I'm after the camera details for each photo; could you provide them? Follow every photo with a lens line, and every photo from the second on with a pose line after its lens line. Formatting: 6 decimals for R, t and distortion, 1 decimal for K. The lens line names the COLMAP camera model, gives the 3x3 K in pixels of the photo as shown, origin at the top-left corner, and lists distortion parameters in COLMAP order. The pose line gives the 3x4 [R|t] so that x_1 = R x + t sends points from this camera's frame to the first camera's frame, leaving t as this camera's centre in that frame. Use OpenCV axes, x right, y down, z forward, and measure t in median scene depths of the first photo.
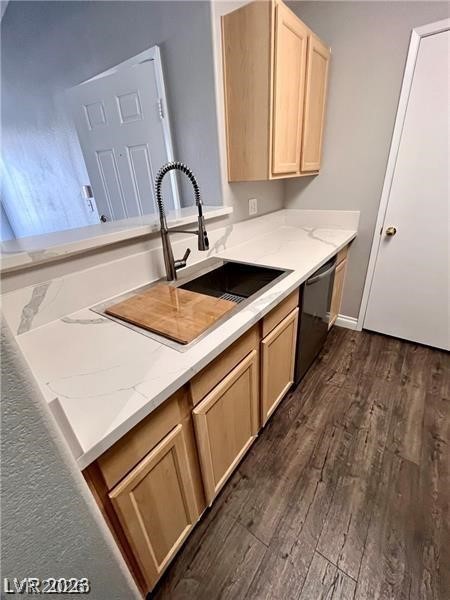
lens RADIAL K [[259.8, 0, 225.0], [0, 259.8, 300.0], [0, 0, 1]] dist [0.000790, -0.000051]
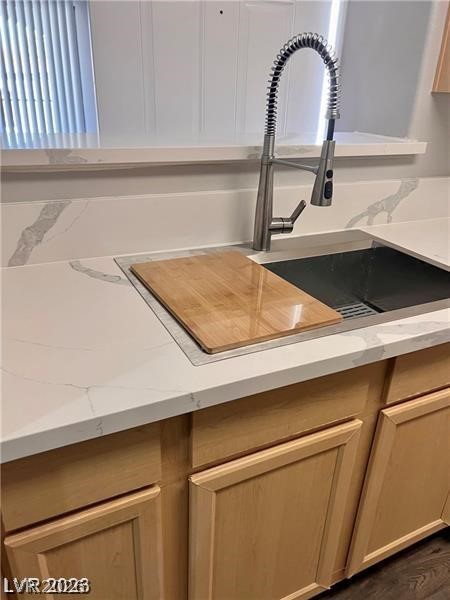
lens RADIAL K [[449.5, 0, 217.8], [0, 449.5, 298.0], [0, 0, 1]] dist [0.060880, -0.074285]
pose [[0.883438, 0.274712, -0.379567, 0.135593], [-0.278783, 0.959280, 0.045415, 0.005570], [0.376587, 0.065695, 0.924049, 0.081789]]
